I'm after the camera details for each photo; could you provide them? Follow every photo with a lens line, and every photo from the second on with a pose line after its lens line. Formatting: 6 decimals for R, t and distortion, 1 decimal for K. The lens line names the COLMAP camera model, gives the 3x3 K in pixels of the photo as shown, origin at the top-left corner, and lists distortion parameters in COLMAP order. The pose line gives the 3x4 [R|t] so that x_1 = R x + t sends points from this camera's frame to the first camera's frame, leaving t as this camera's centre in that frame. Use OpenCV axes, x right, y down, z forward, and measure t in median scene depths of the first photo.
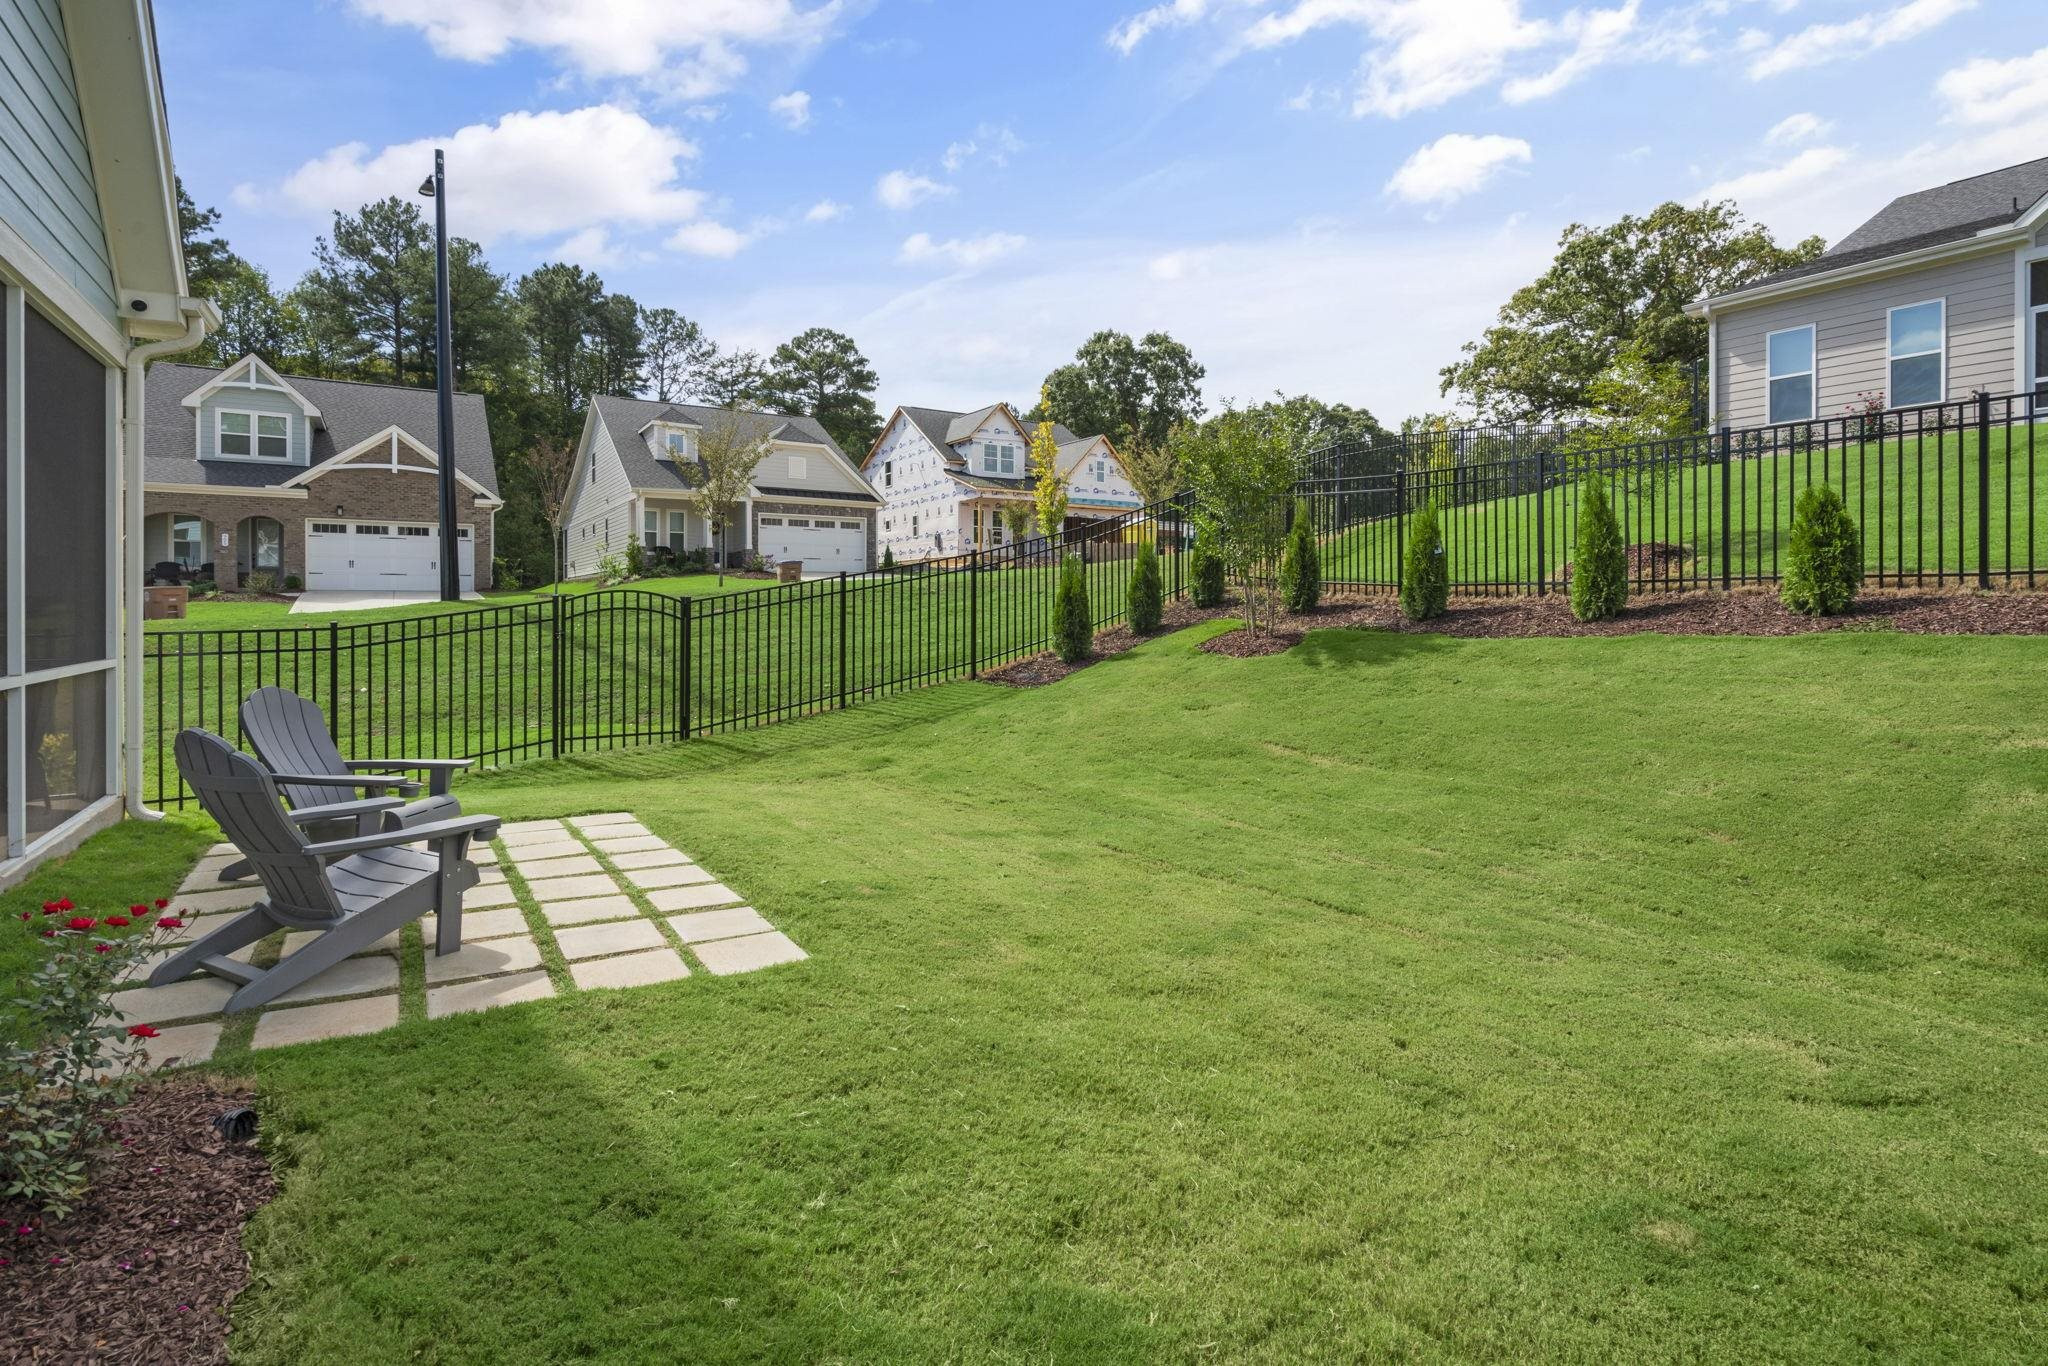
lens RADIAL K [[987.7, 0, 1007.1], [0, 987.7, 603.4], [0, 0, 1]] dist [-0.000682, -0.000054]
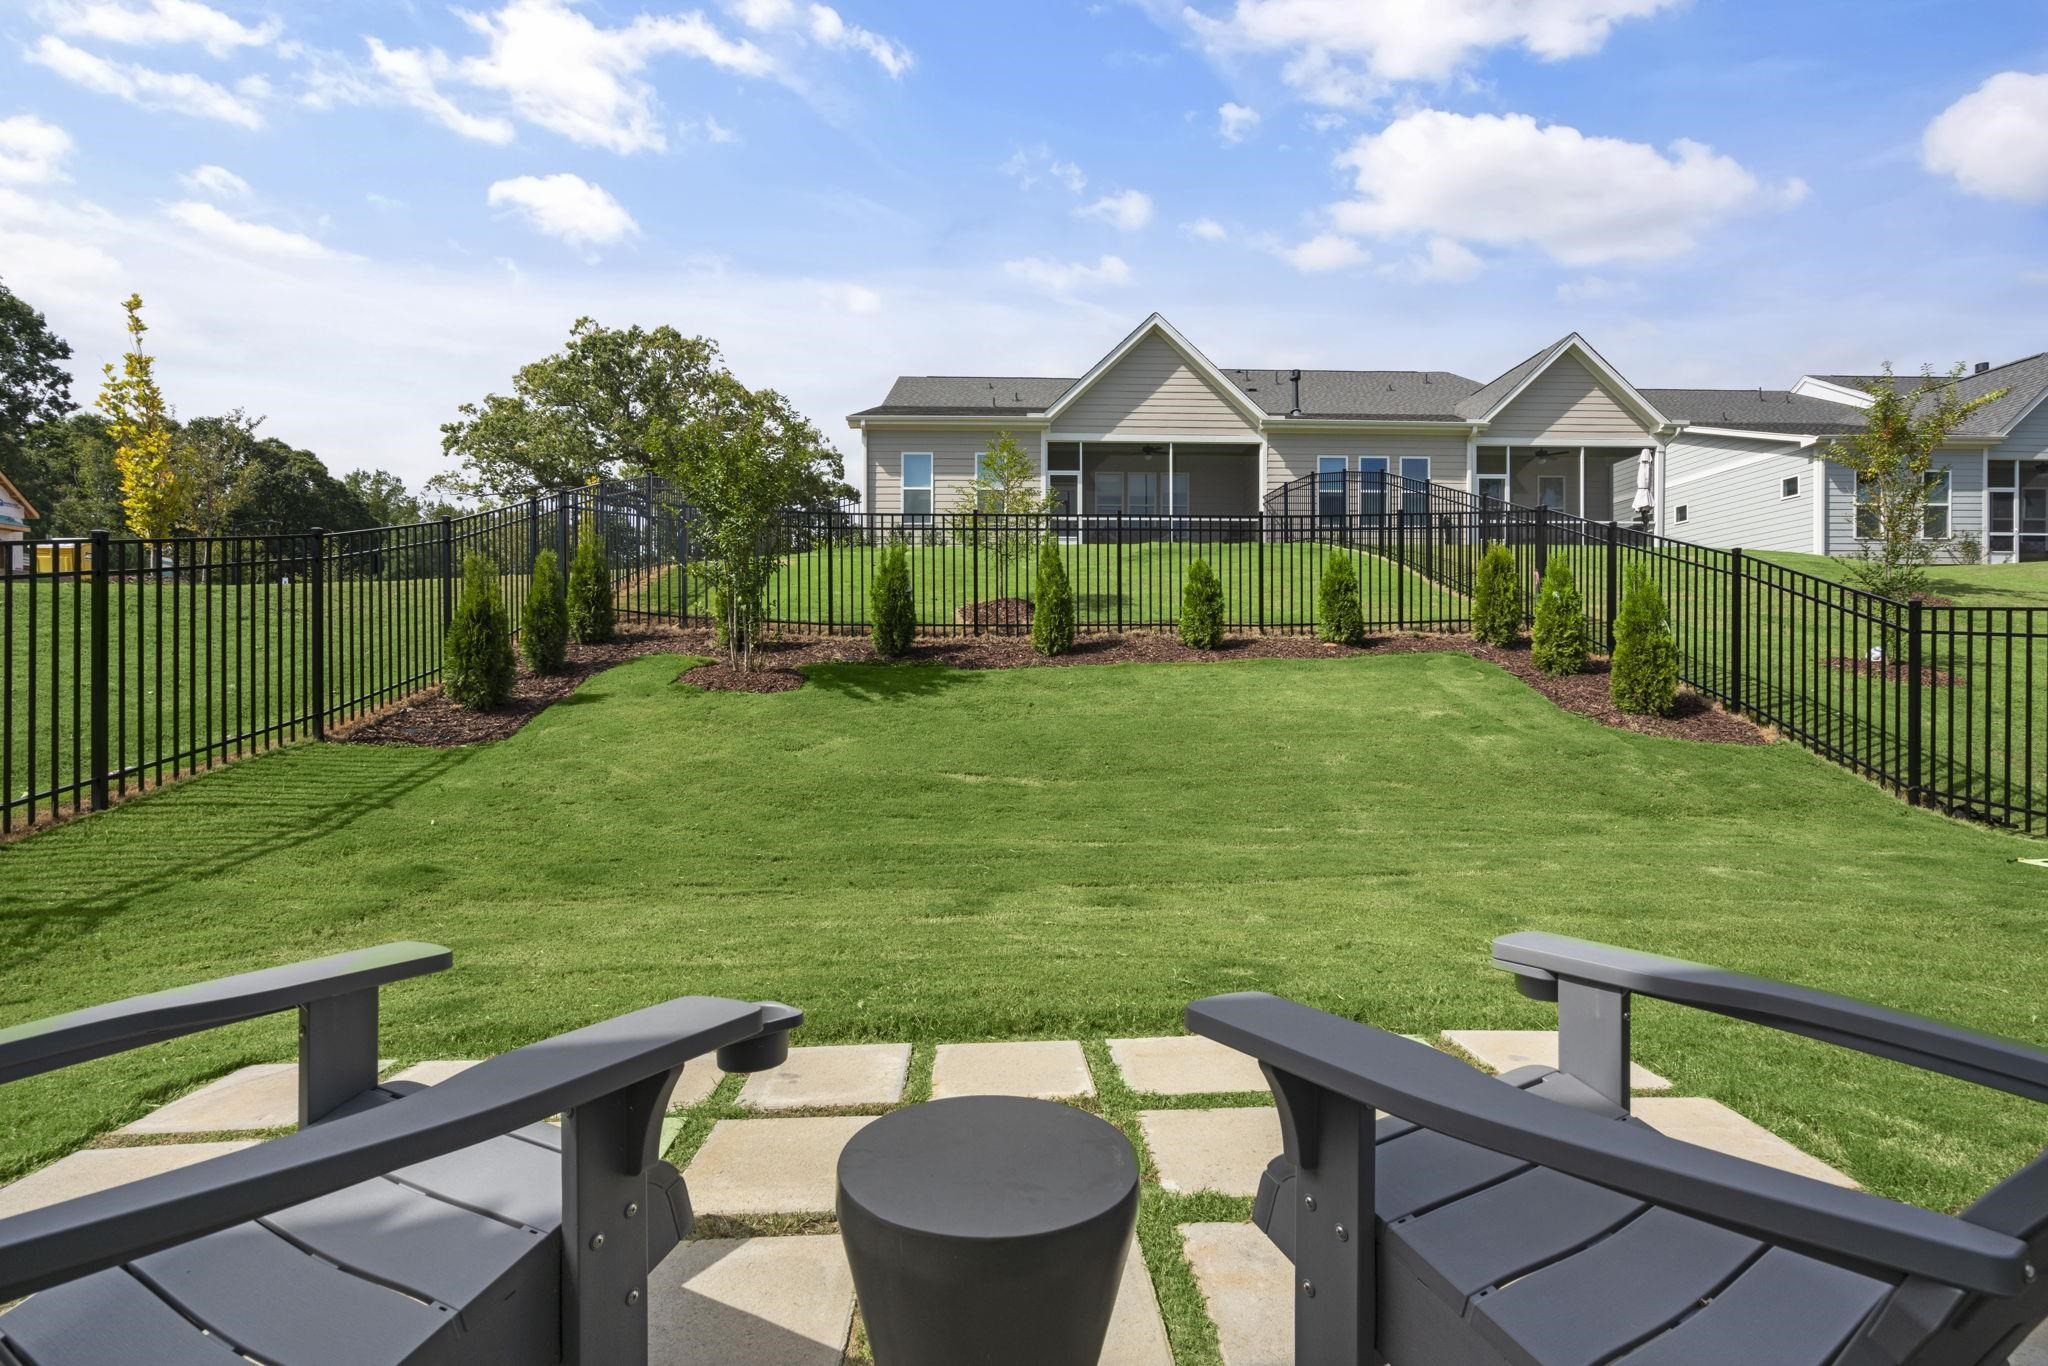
lens RADIAL K [[957.8, 0, 1004.4], [0, 957.8, 685.8], [0, 0, 1]] dist [-0.001506, -0.000293]
pose [[0.505618, 0.000667, 0.862757, -0.109039], [-0.002299, 0.999997, 0.000574, 0.013429], [-0.862754, -0.002273, 0.505618, 0.113080]]
